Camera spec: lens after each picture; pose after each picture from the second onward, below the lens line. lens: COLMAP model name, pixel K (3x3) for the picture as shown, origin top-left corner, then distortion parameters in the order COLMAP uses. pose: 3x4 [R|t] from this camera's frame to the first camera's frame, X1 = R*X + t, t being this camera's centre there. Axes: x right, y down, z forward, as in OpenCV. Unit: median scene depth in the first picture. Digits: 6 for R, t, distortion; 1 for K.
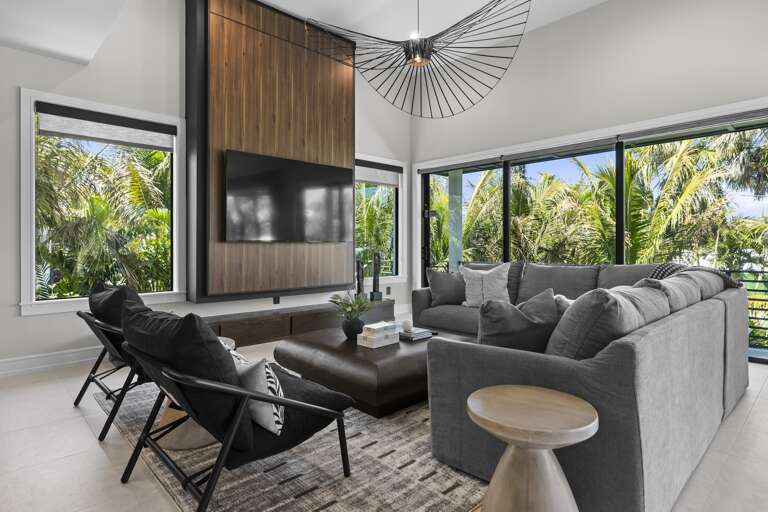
lens RADIAL K [[435.1, 0, 384.0], [0, 435.1, 256.0], [0, 0, 1]] dist [-0.004380, -0.000577]
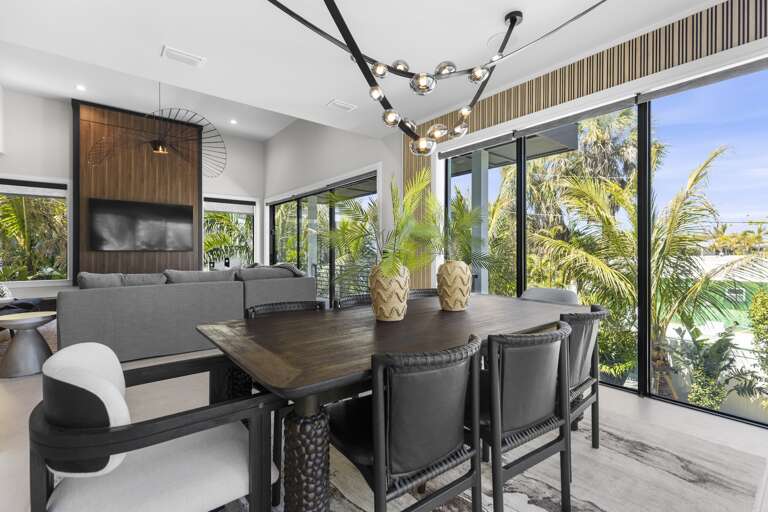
lens RADIAL K [[356.8, 0, 384.0], [0, 356.8, 256.0], [0, 0, 1]] dist [0.001414, 0.000263]
pose [[0.996425, -0.011381, -0.083711, 0.801851], [0.009249, 0.999624, -0.025809, 0.029811], [0.083974, 0.024943, 0.996156, -0.270079]]
